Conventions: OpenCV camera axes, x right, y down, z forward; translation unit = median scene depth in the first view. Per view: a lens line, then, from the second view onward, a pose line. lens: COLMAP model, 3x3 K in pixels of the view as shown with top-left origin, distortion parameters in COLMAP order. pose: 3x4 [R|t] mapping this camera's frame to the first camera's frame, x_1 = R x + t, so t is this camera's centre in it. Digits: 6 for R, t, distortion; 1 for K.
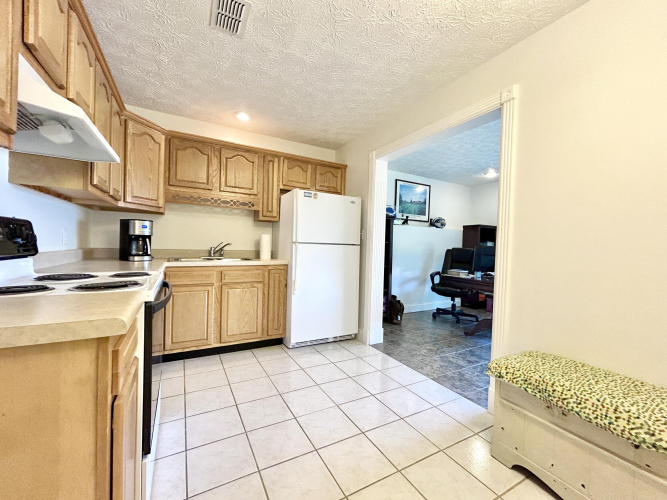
lens RADIAL K [[270.5, 0, 330.2], [0, 270.5, 250.0], [0, 0, 1]] dist [0.004067, -0.000131]
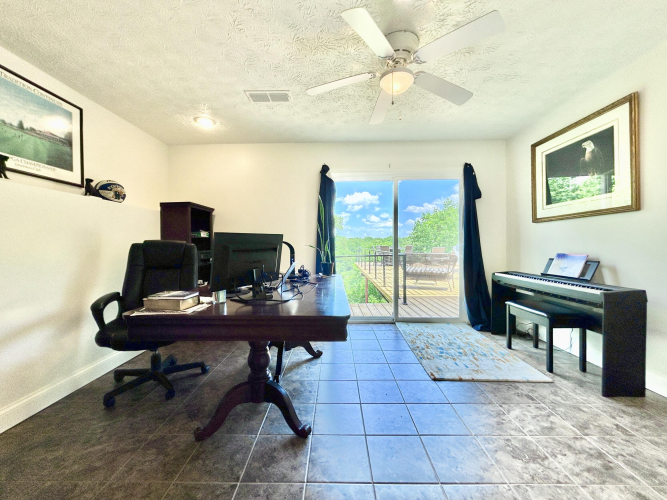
lens RADIAL K [[270.5, 0, 332.2], [0, 270.5, 249.5], [0, 0, 1]] dist [0.004067, -0.000131]
pose [[0.489438, -0.046325, 0.870807, 0.167863], [0.035666, 0.998816, 0.033089, 0.004205], [-0.871308, 0.014863, 0.490511, 0.413317]]
